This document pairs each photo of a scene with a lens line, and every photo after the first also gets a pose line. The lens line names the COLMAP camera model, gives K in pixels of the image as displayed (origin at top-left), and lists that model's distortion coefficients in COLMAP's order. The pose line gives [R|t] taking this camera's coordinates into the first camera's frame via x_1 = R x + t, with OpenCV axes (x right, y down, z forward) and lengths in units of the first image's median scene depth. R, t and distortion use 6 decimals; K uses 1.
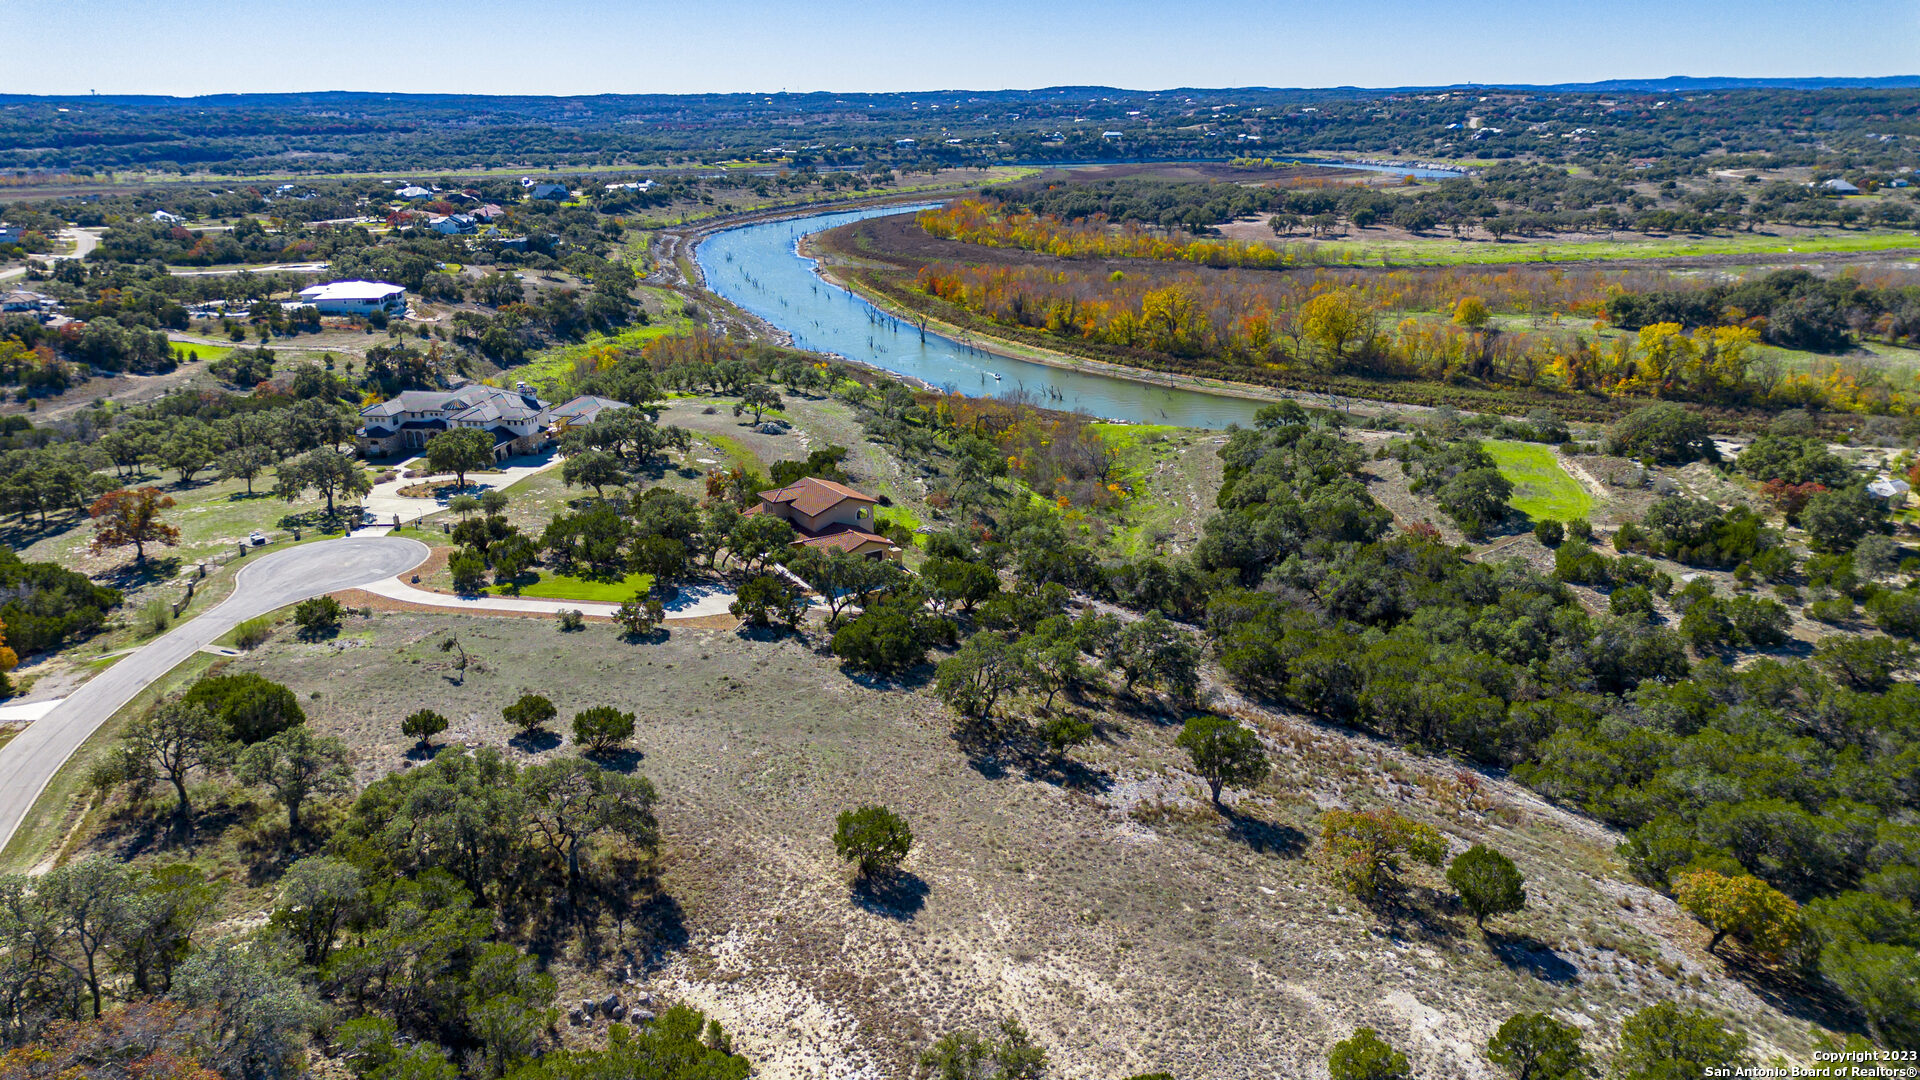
lens RADIAL K [[1360.0, 0, 962.8], [0, 1360.0, 547.8], [0, 0, 1]] dist [0.064299, -0.060639]
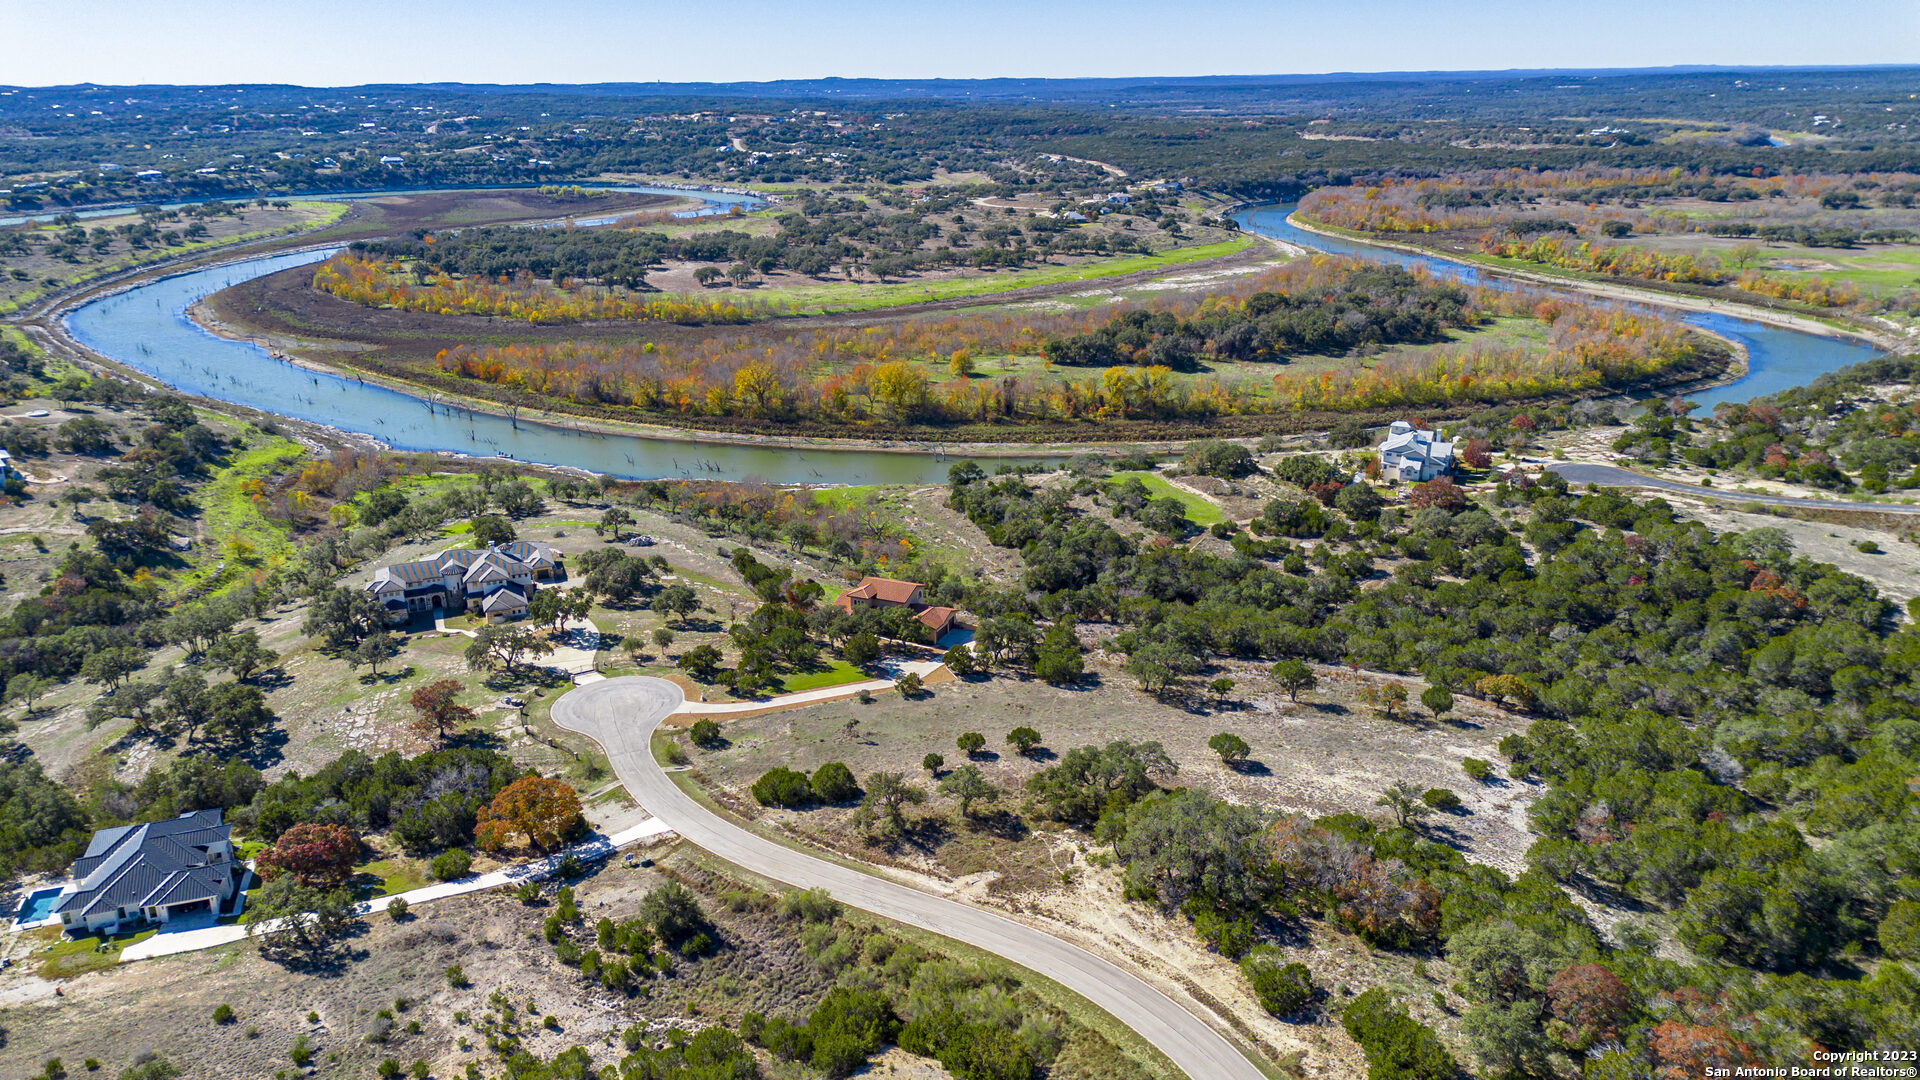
lens RADIAL K [[1360.0, 0, 973.1], [0, 1360.0, 550.2], [0, 0, 1]] dist [0.064299, -0.060639]
pose [[0.846718, -0.169478, 0.504327, -0.302910], [0.165001, 0.984818, 0.053925, -0.056900], [-0.505810, 0.037555, 0.861827, -0.135014]]
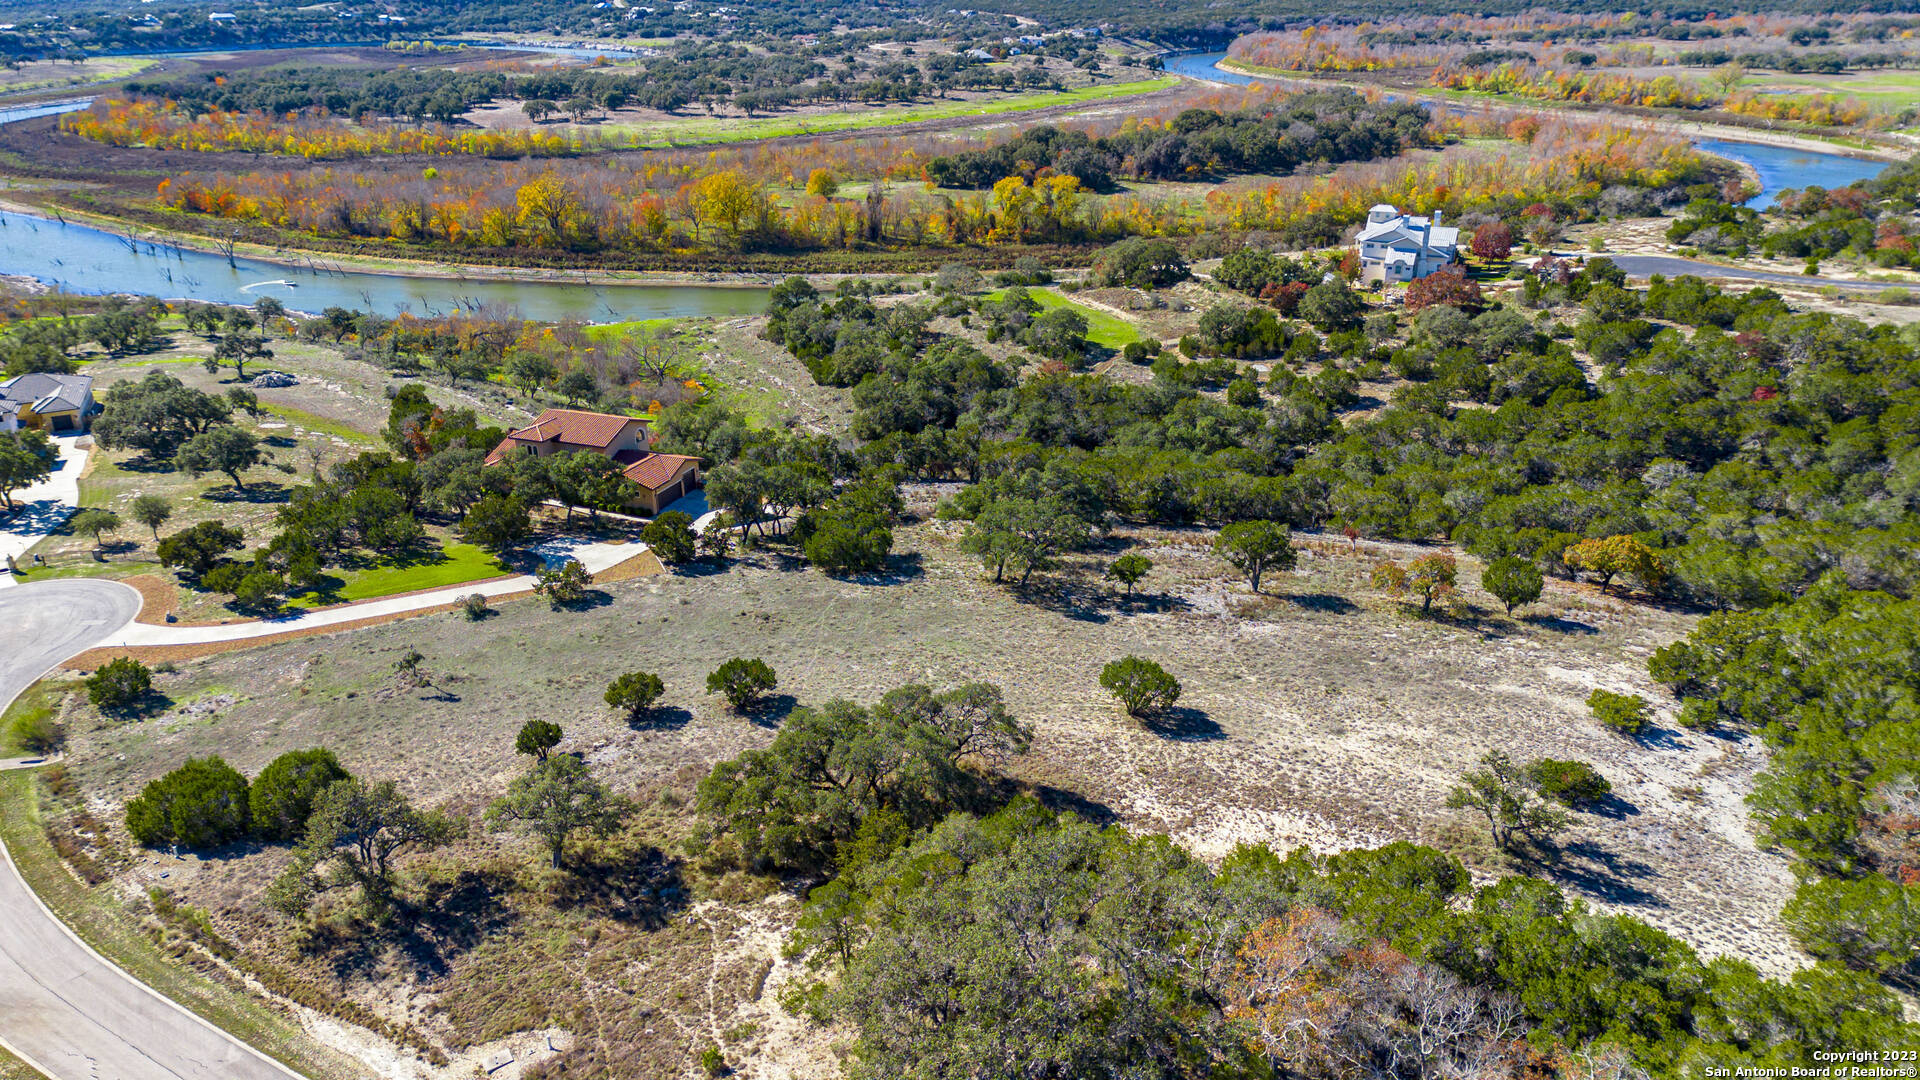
lens RADIAL K [[1360.0, 0, 971.9], [0, 1360.0, 538.5], [0, 0, 1]] dist [0.064299, -0.060639]
pose [[0.817398, -0.222122, 0.531528, -0.153627], [0.183626, 0.975008, 0.125063, -0.012243], [-0.546023, -0.004624, 0.837757, 0.037660]]
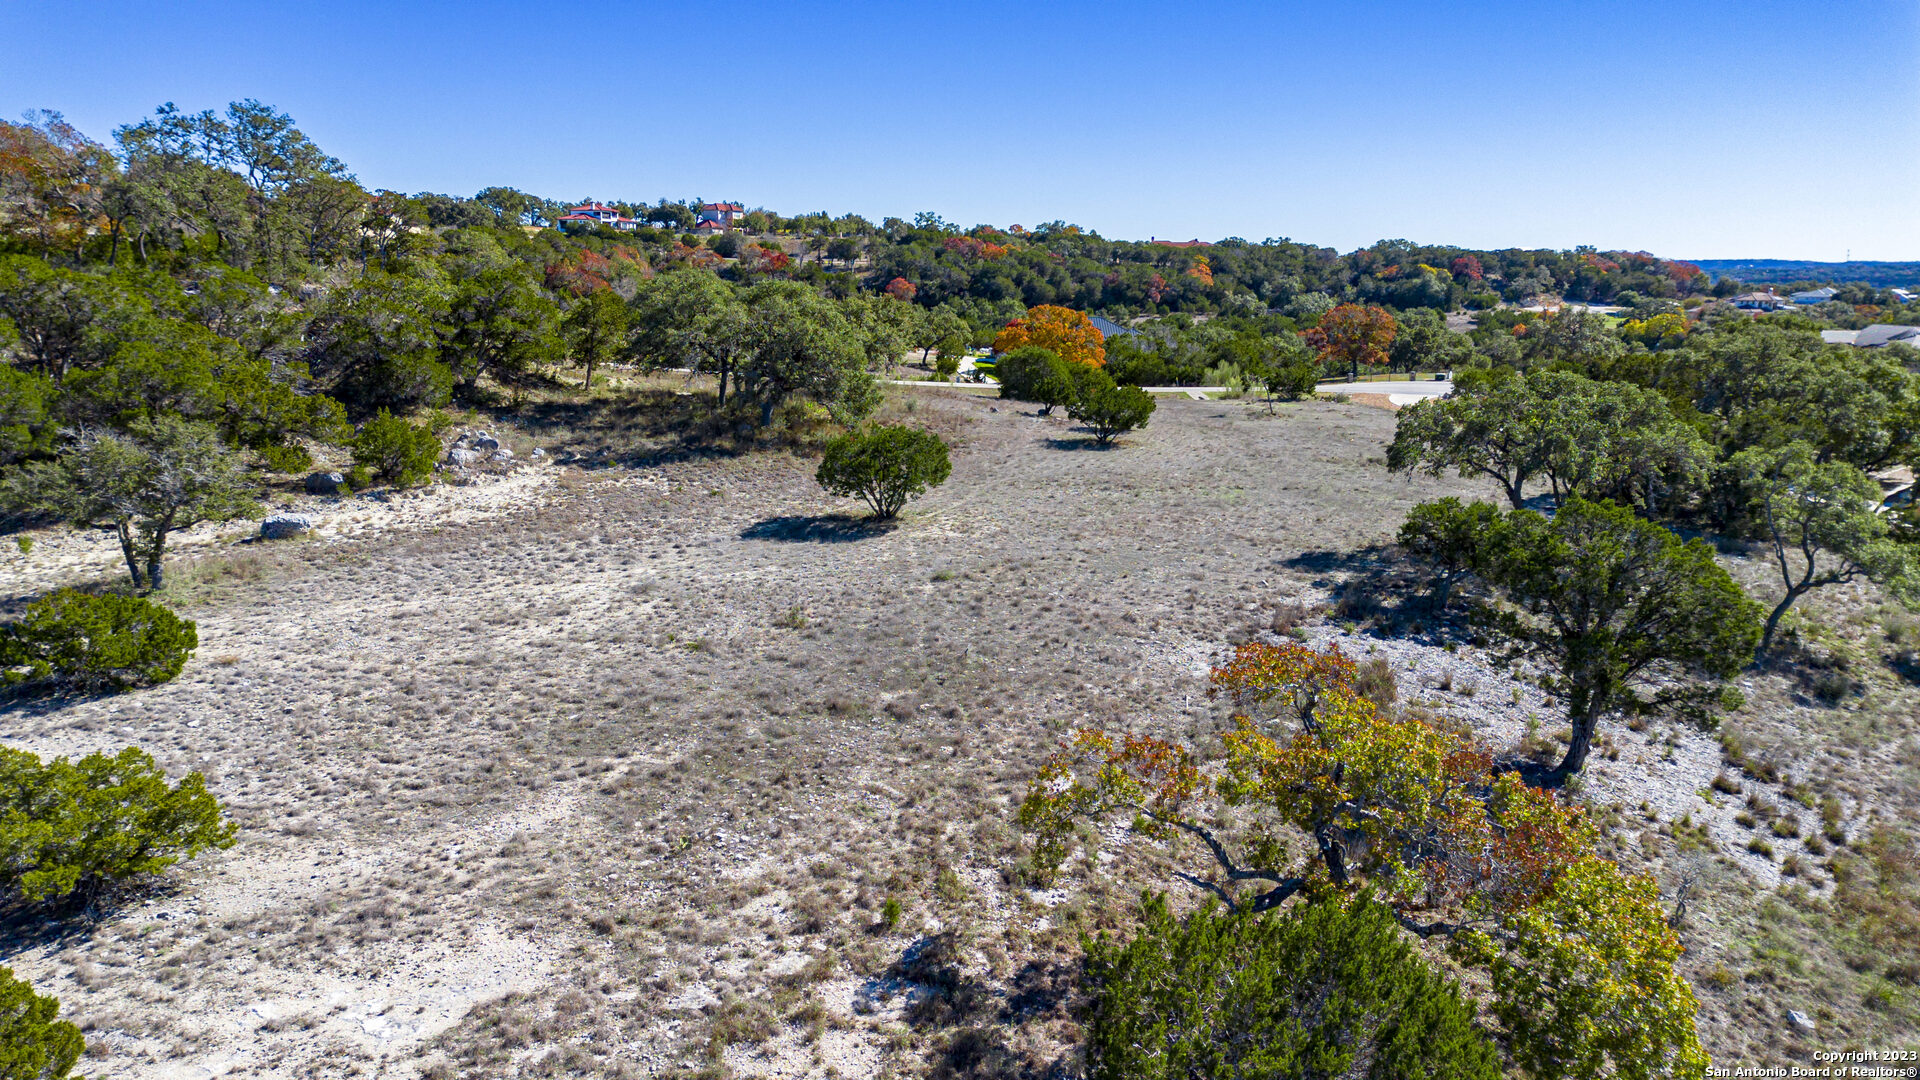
lens RADIAL K [[1360.0, 0, 956.3], [0, 1360.0, 533.4], [0, 0, 1]] dist [0.064299, -0.060639]
pose [[0.236014, 0.191619, -0.952670, 0.111090], [-0.314629, 0.942625, 0.111653, 0.035169], [0.919405, 0.273385, 0.282762, 0.185278]]
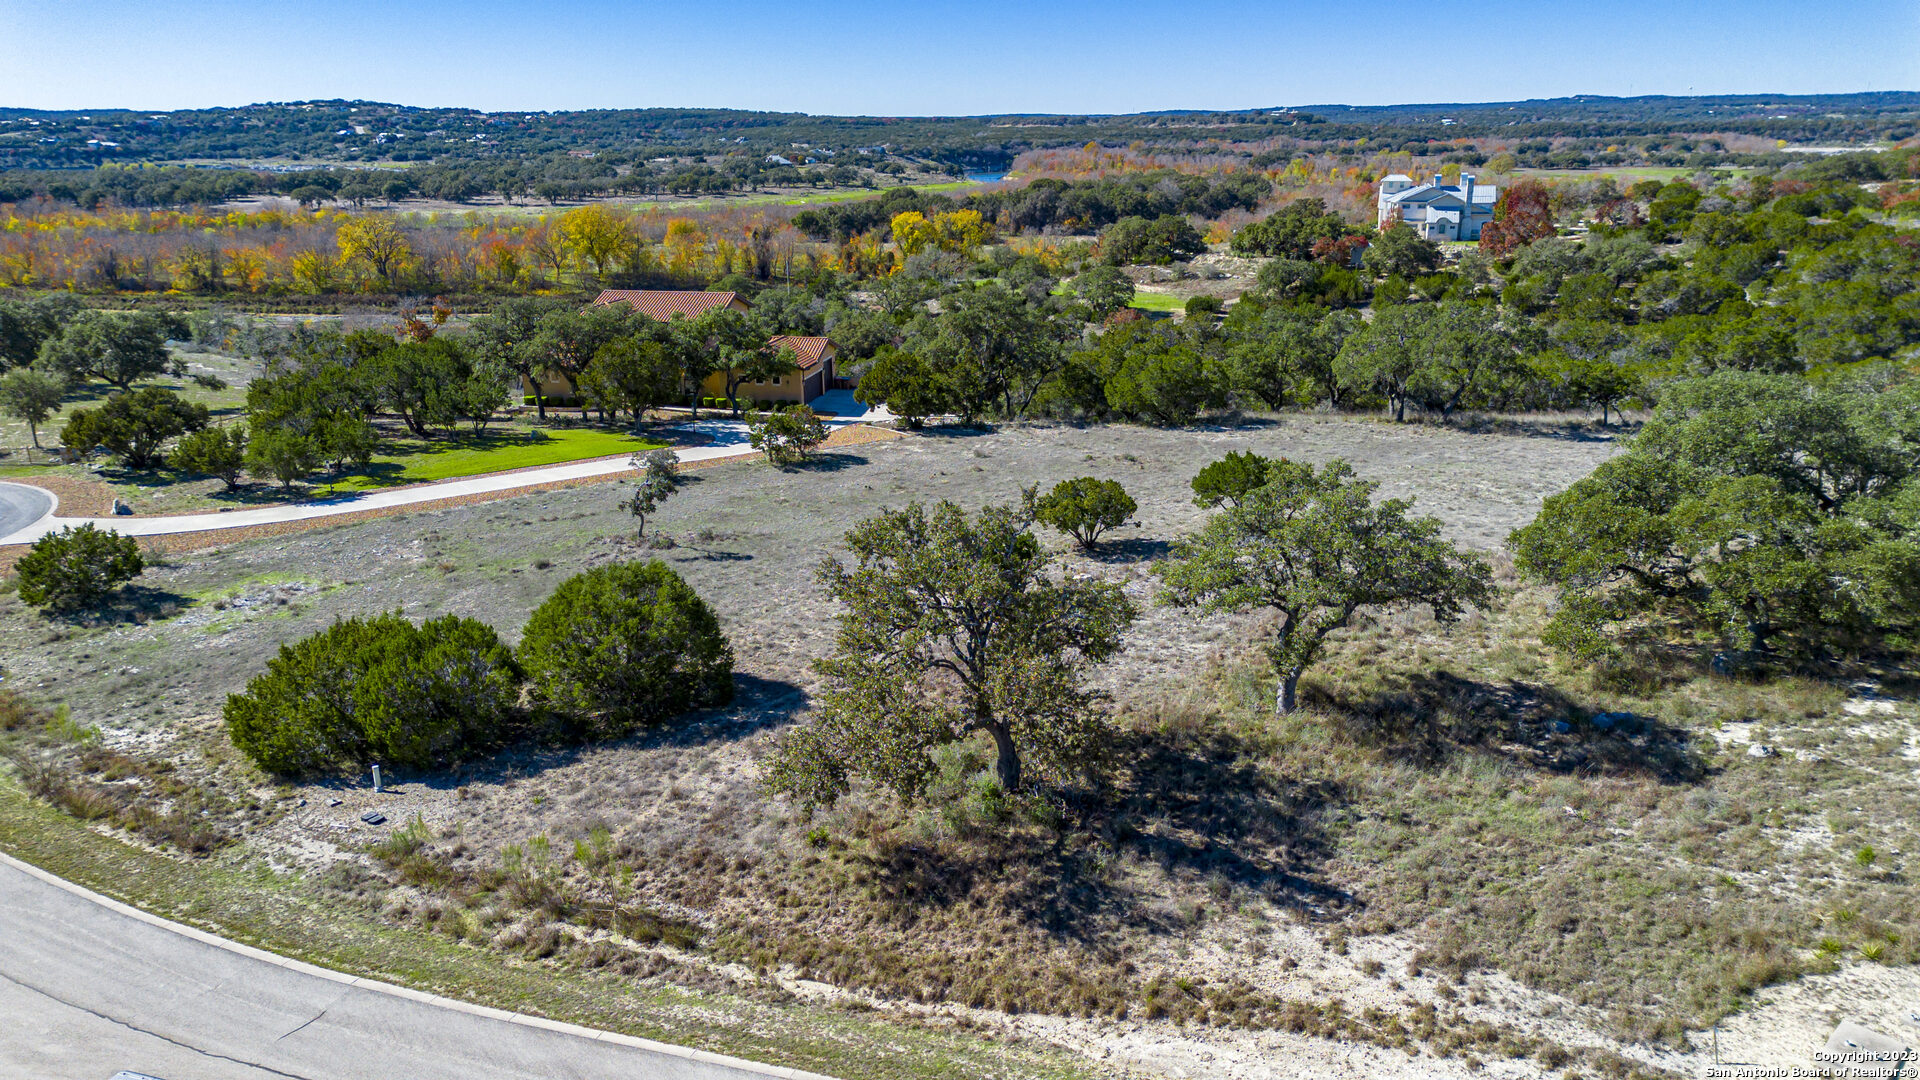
lens RADIAL K [[1360.0, 0, 969.6], [0, 1360.0, 534.4], [0, 0, 1]] dist [0.064299, -0.060639]
pose [[0.699003, -0.202633, 0.685810, -0.182368], [0.226101, 0.972442, 0.056872, 0.023996], [-0.678435, 0.115309, 0.725555, 0.175184]]
